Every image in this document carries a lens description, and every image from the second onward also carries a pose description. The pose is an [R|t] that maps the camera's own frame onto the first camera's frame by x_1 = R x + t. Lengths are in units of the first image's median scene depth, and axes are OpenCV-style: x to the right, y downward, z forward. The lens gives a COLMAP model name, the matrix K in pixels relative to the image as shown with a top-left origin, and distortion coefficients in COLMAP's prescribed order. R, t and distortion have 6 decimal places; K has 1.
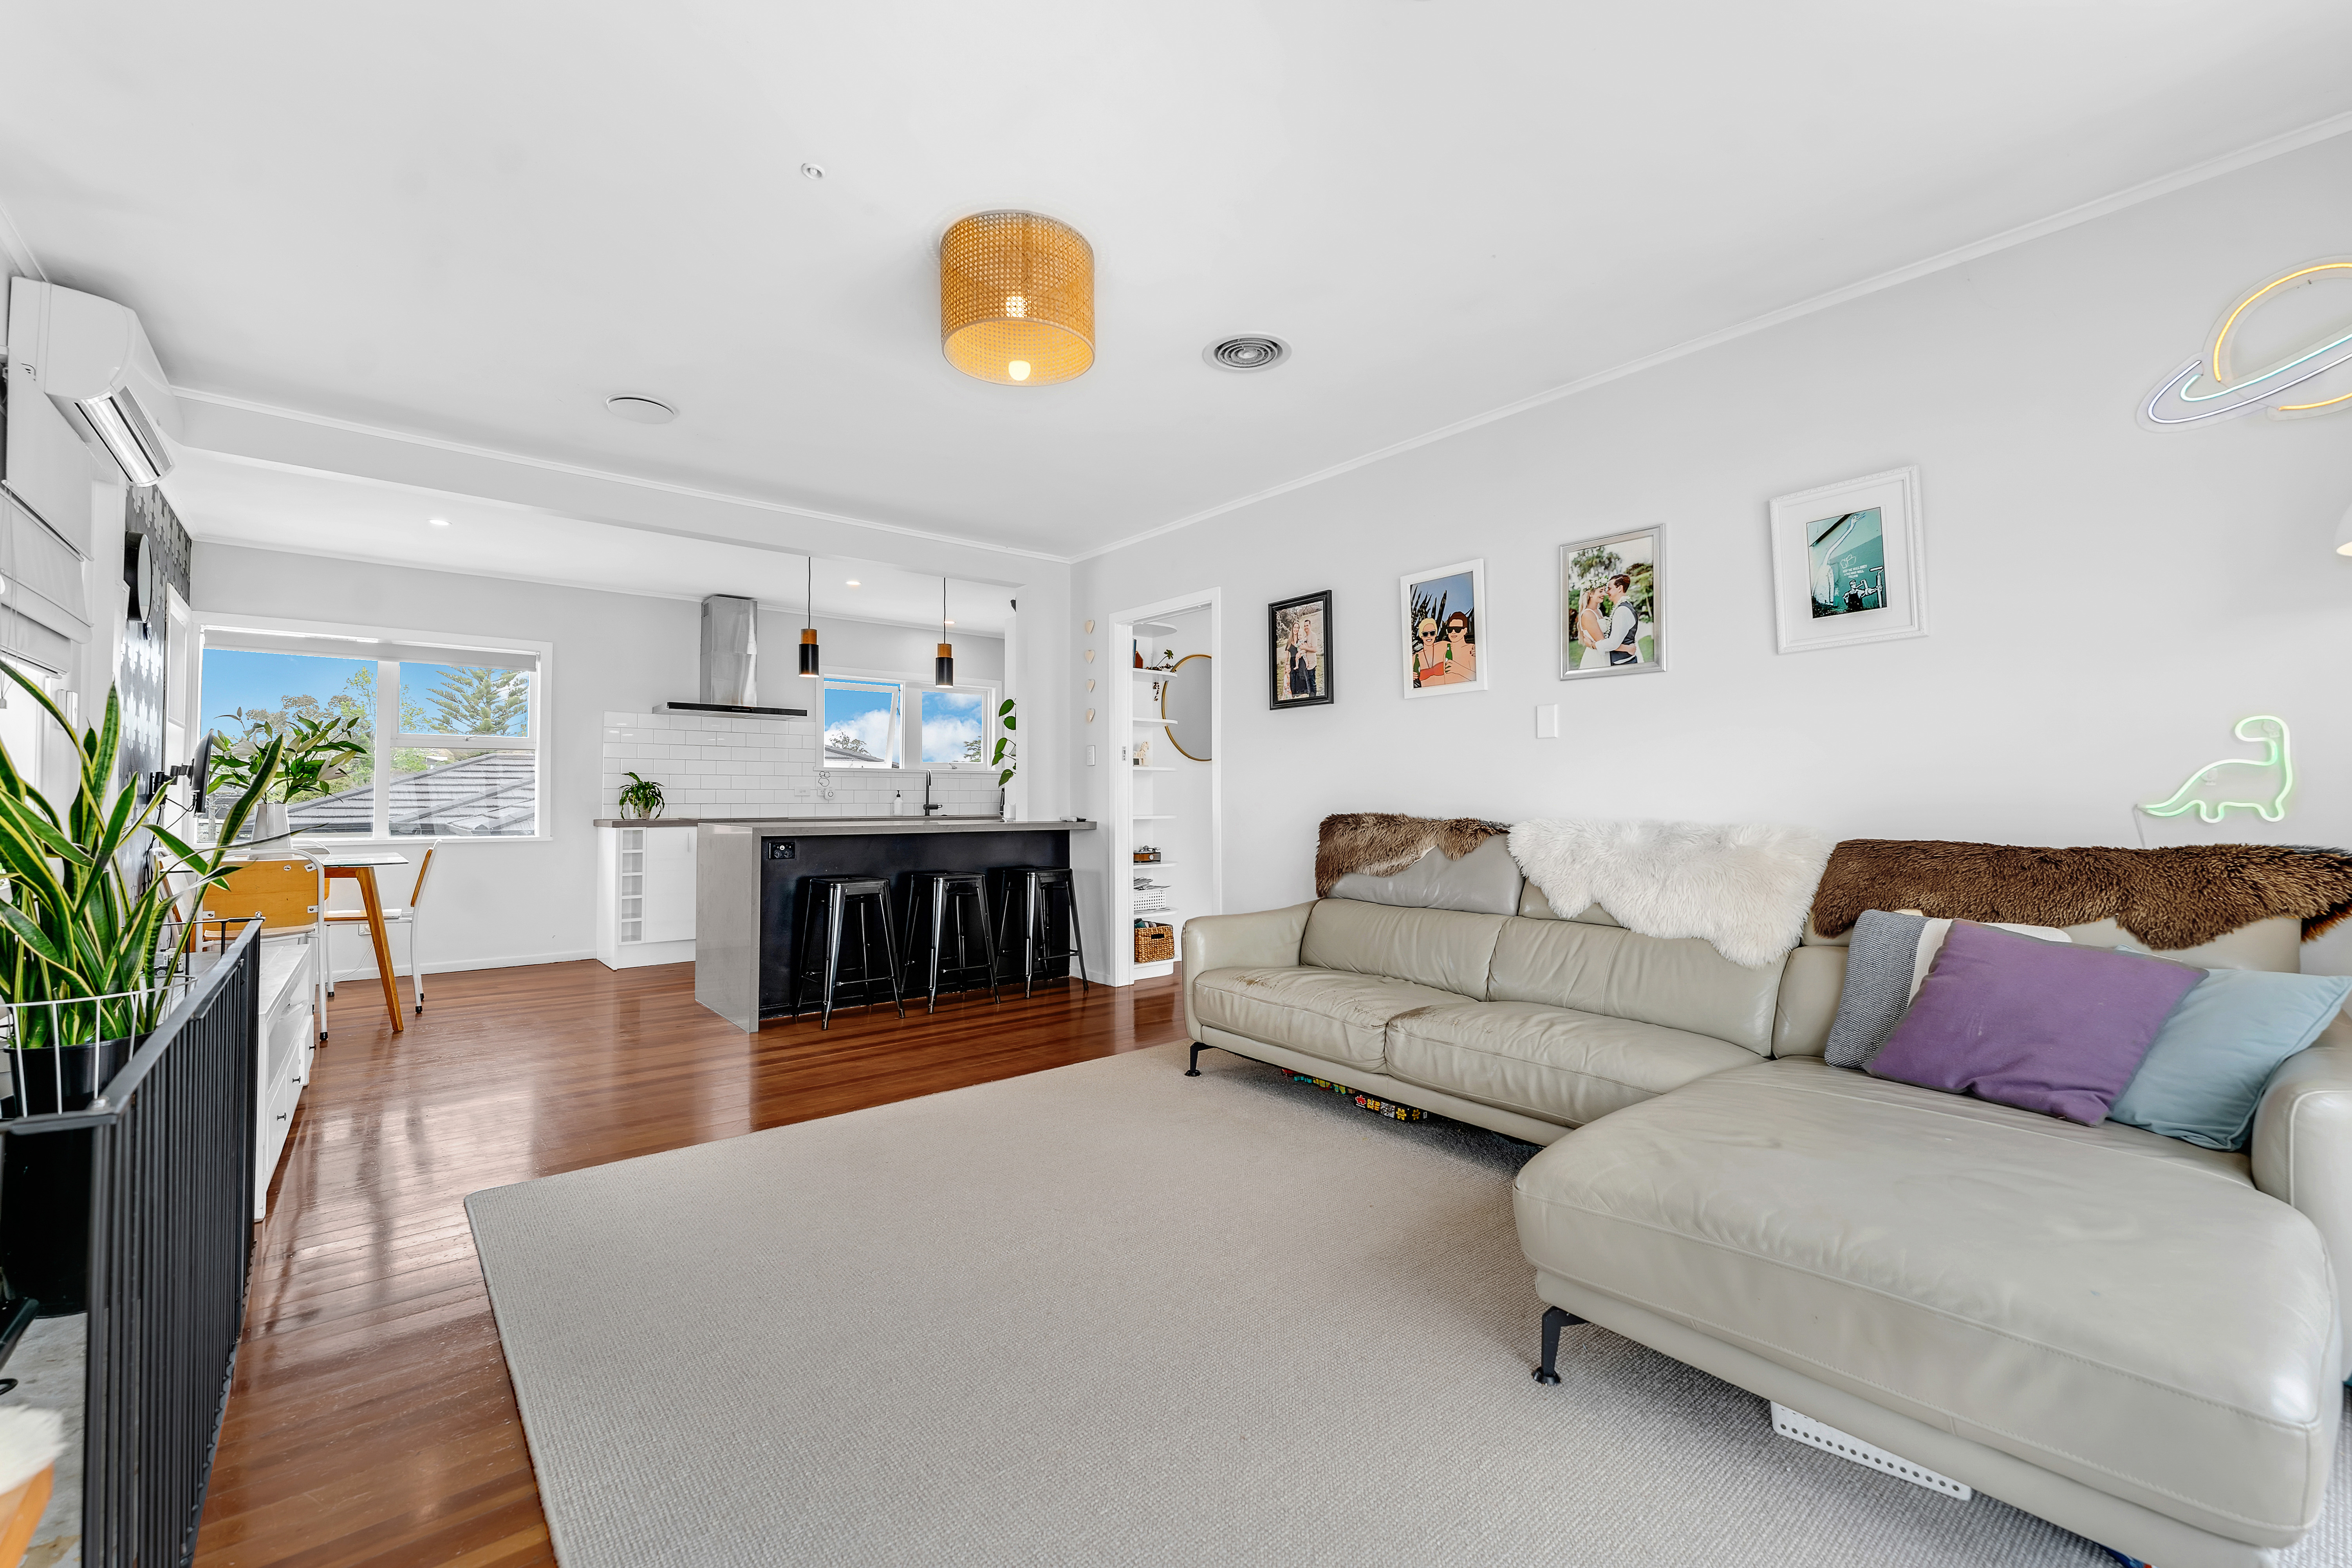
lens RADIAL K [[951.6, 0, 1166.4], [0, 951.6, 784.0], [0, 0, 1]] dist [0.000893, 0.000277]
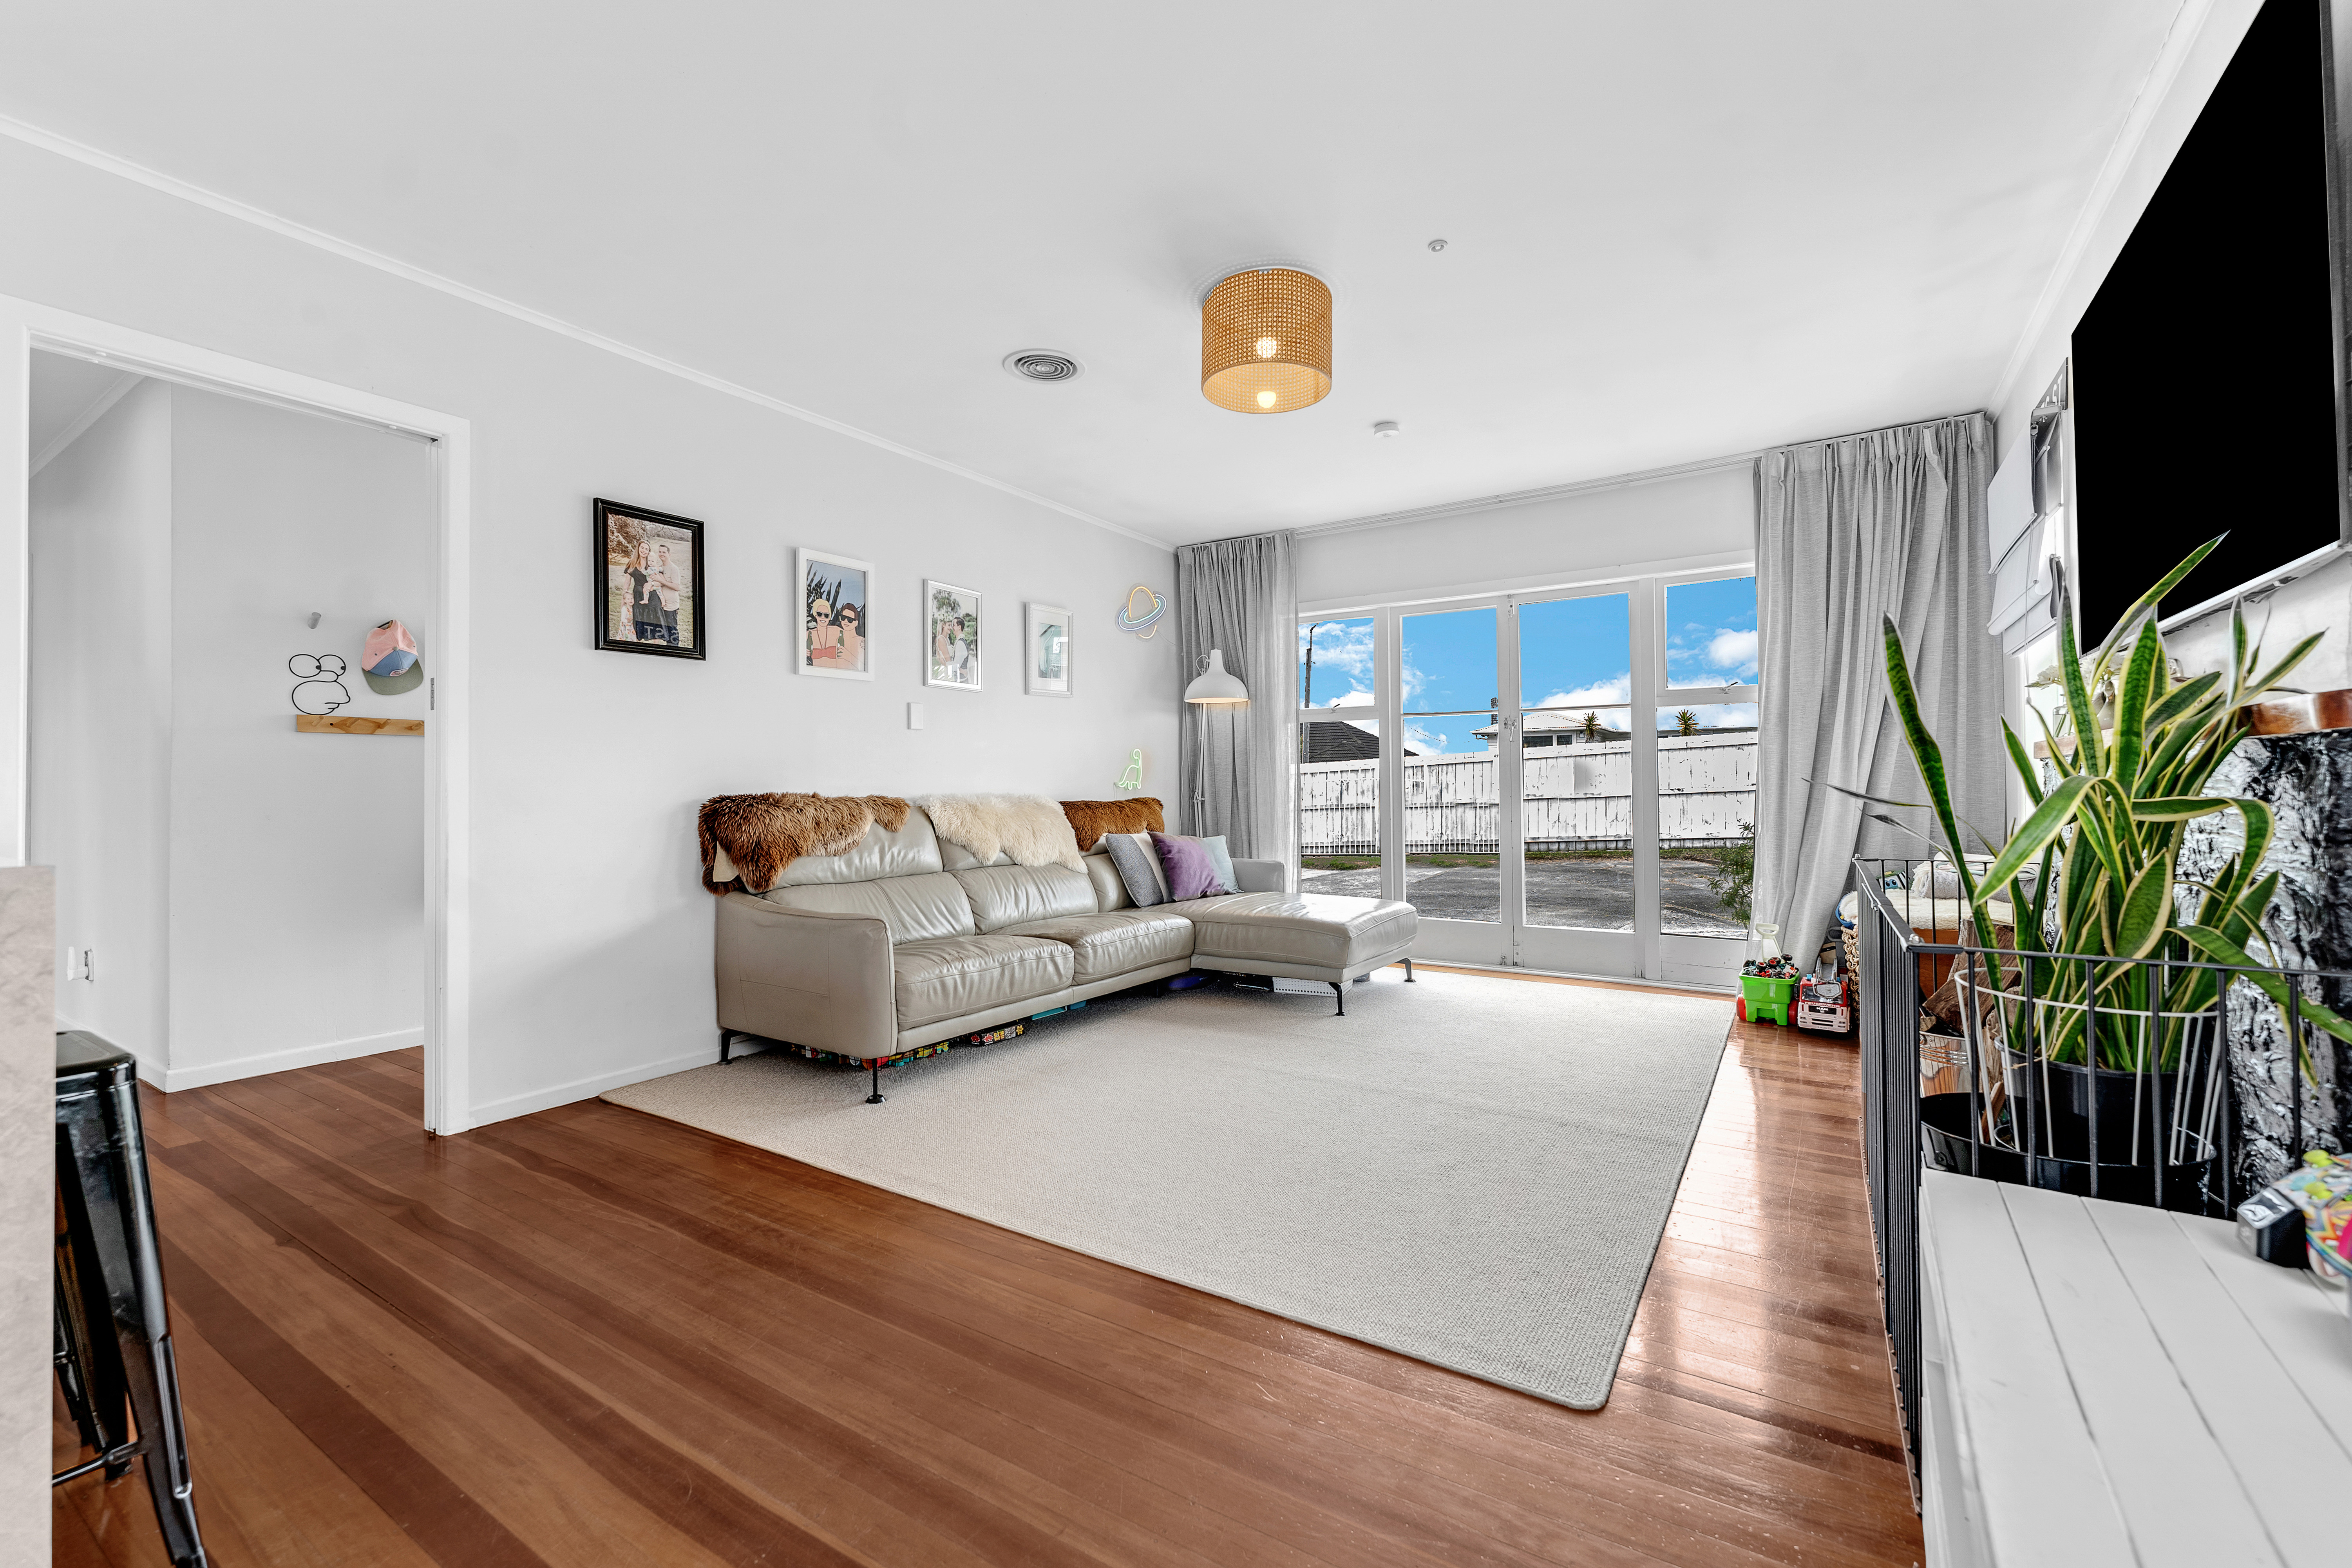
lens RADIAL K [[994.7, 0, 1160.9], [0, 994.7, 784.8], [0, 0, 1]] dist [0.003386, 0.000190]
pose [[-0.285694, 0.005798, 0.958303, -0.847912], [-0.010004, 0.999909, -0.009032, 0.029395], [-0.958269, -0.012167, -0.285610, 0.961224]]
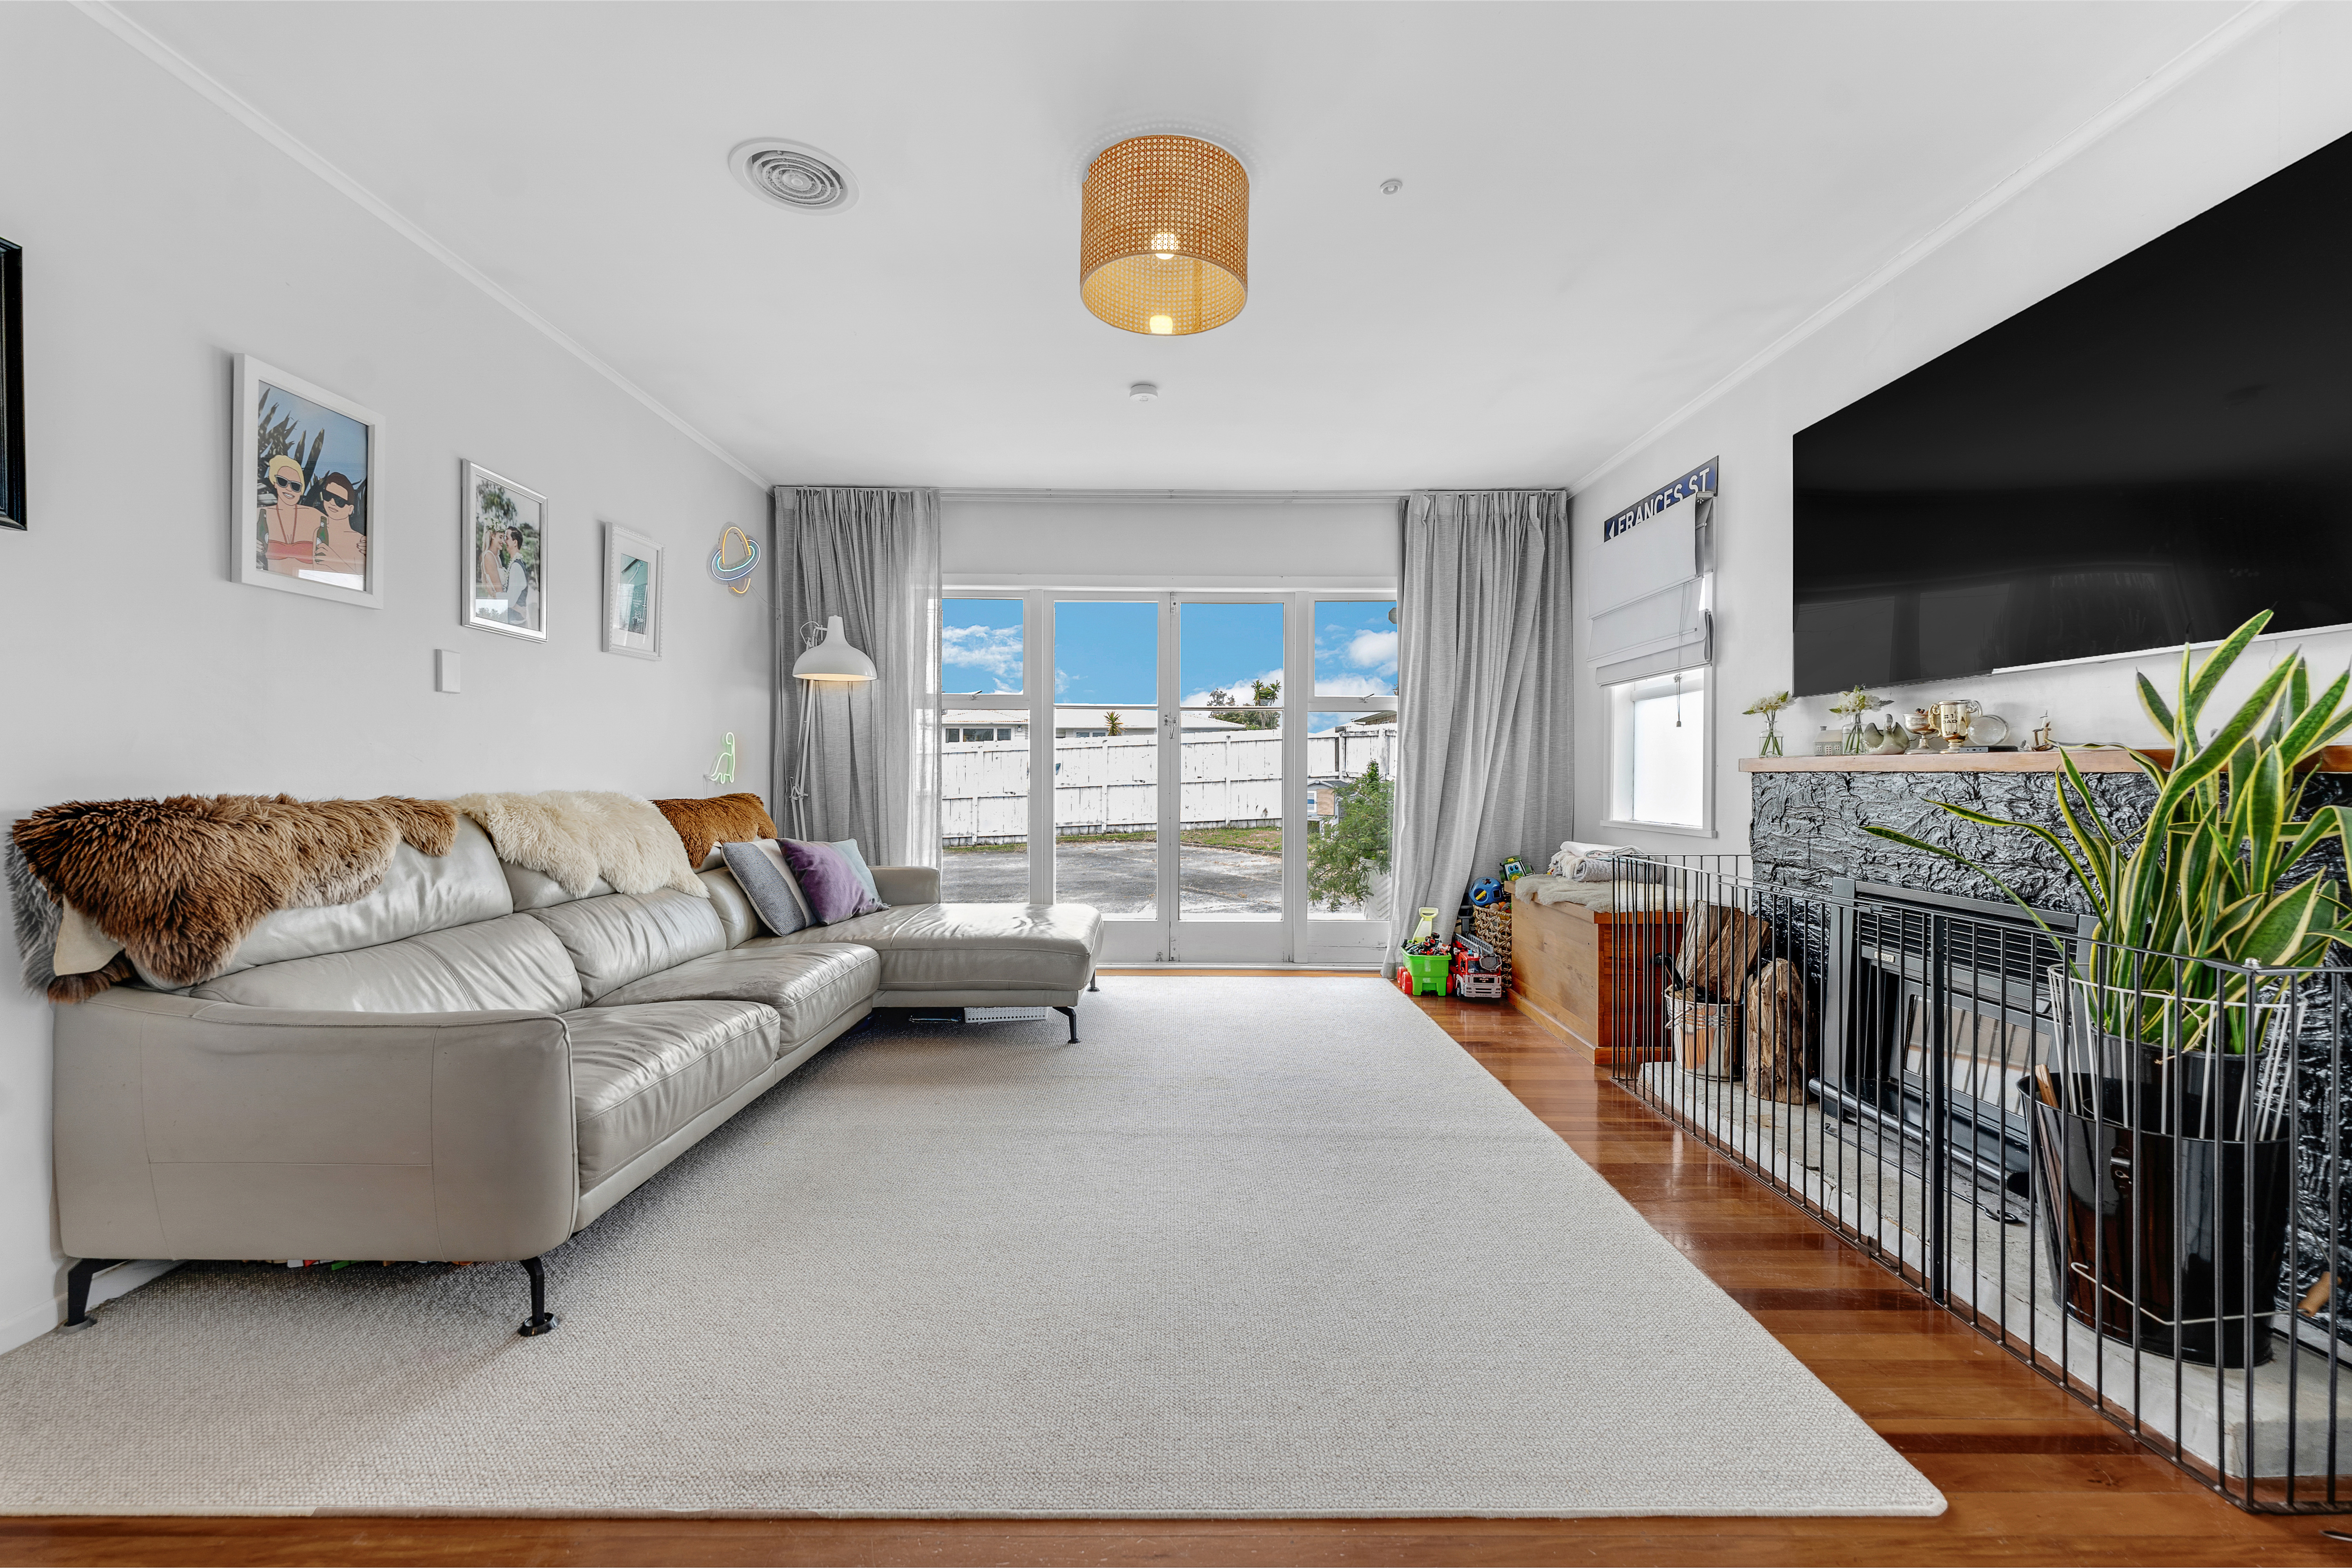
lens RADIAL K [[951.5, 0, 1183.4], [0, 951.5, 780.4], [0, 0, 1]] dist [0.000893, 0.000277]
pose [[-0.778602, -0.005569, 0.627493, -0.522710], [-0.013691, 0.999873, -0.008114, 0.021184], [-0.627368, -0.014908, -0.778580, 1.114603]]
